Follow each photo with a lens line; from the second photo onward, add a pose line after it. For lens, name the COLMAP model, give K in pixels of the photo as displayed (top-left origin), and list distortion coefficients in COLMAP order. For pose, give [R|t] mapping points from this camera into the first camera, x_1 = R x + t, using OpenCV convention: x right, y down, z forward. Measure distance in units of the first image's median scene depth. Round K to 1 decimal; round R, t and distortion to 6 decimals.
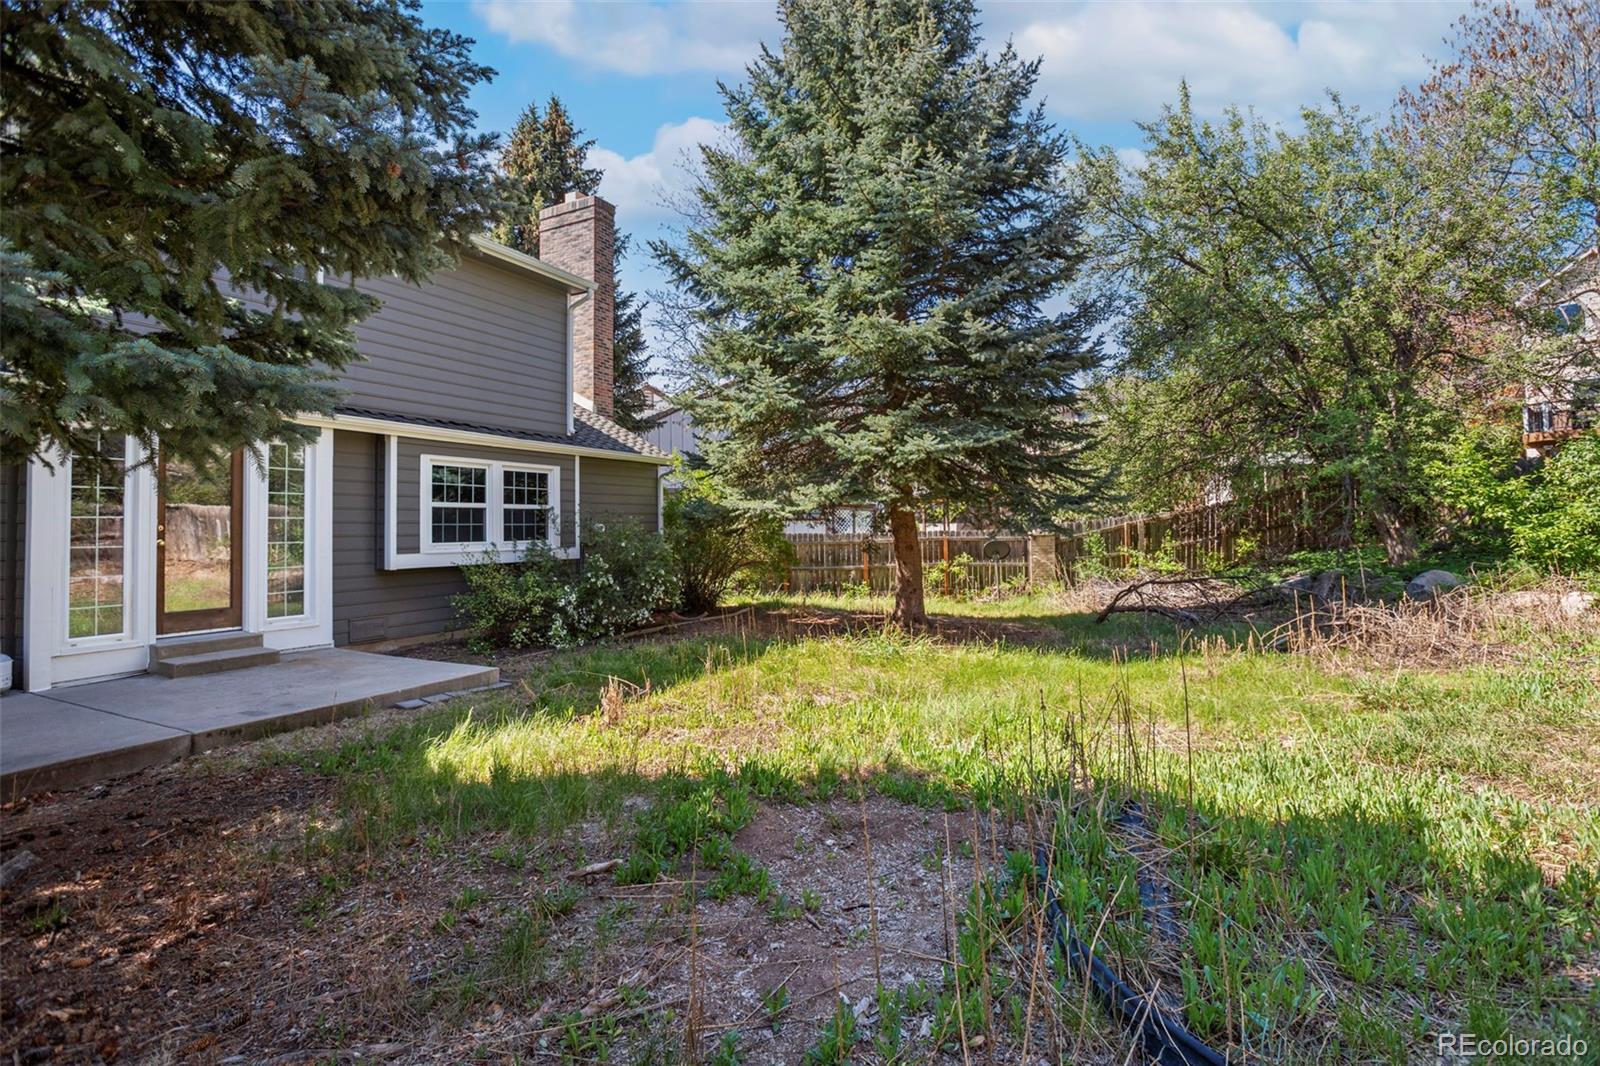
lens RADIAL K [[1558.2, 0, 800.6], [0, 1558.2, 530.0], [0, 0, 1]] dist [-0.014122, 0.000000]
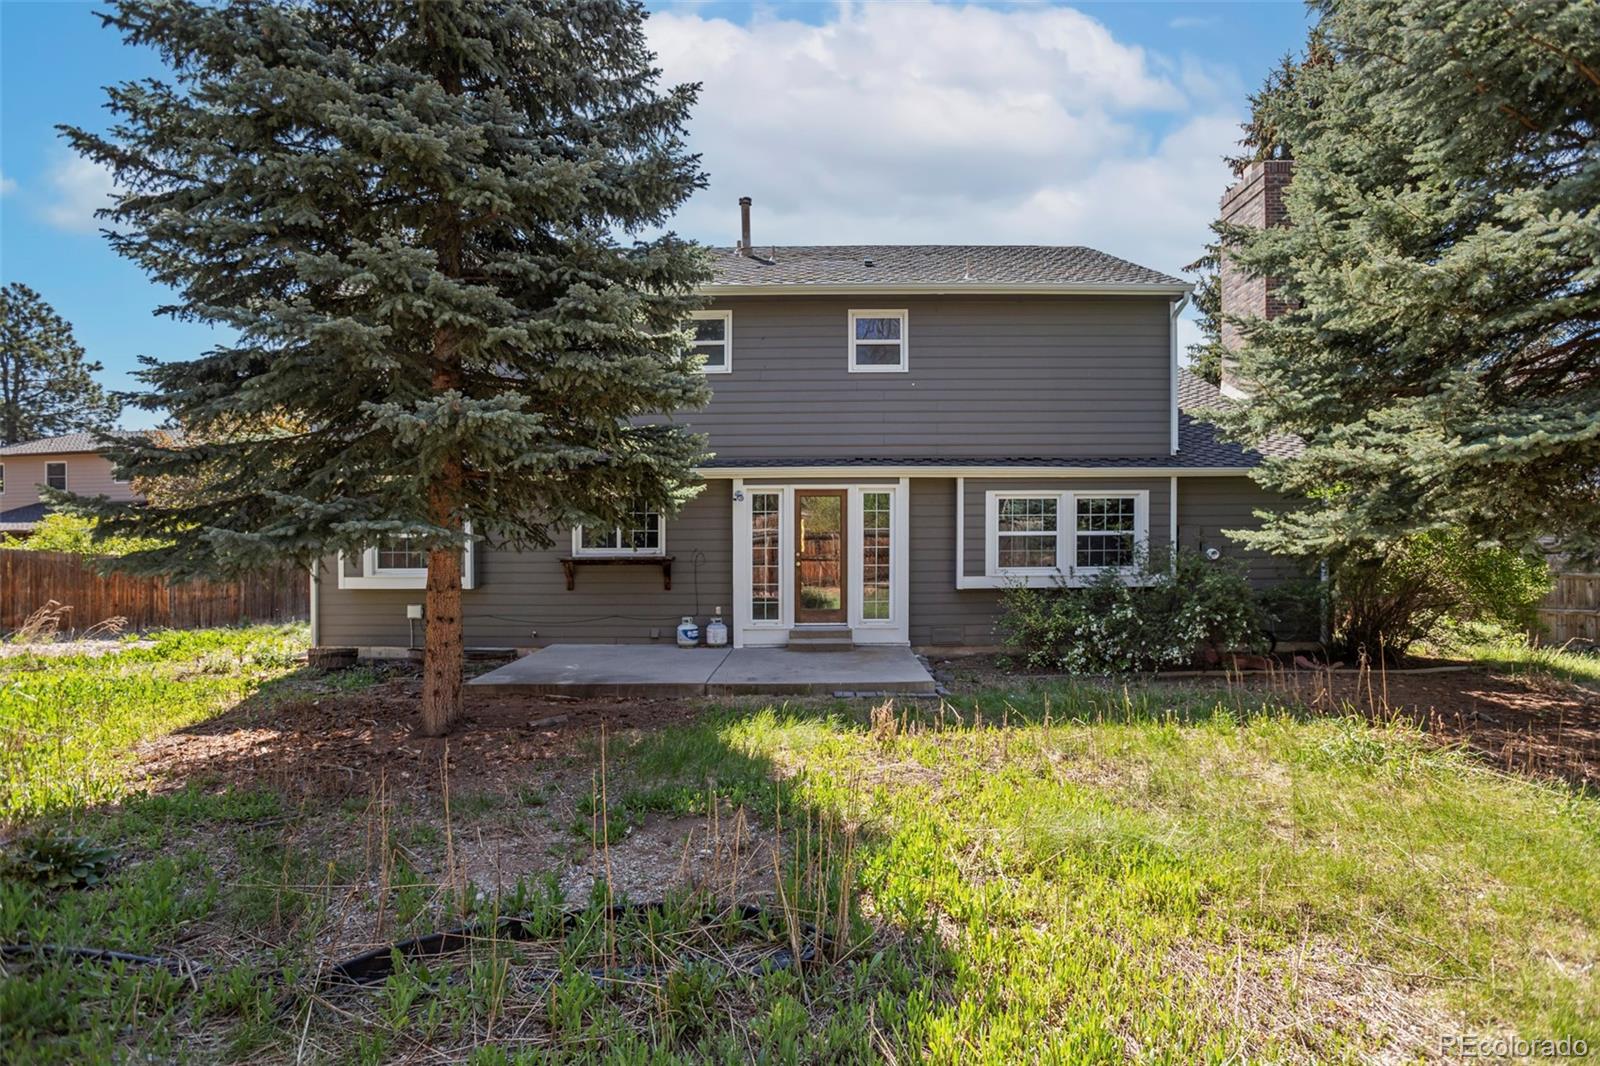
lens RADIAL K [[1558.2, 0, 799.3], [0, 1558.2, 522.0], [0, 0, 1]] dist [-0.014122, 0.000000]
pose [[-0.241534, -0.014921, -0.970278, 0.871741], [0.001832, 0.999873, -0.015832, -0.006986], [0.970391, -0.005602, -0.241476, 1.090079]]
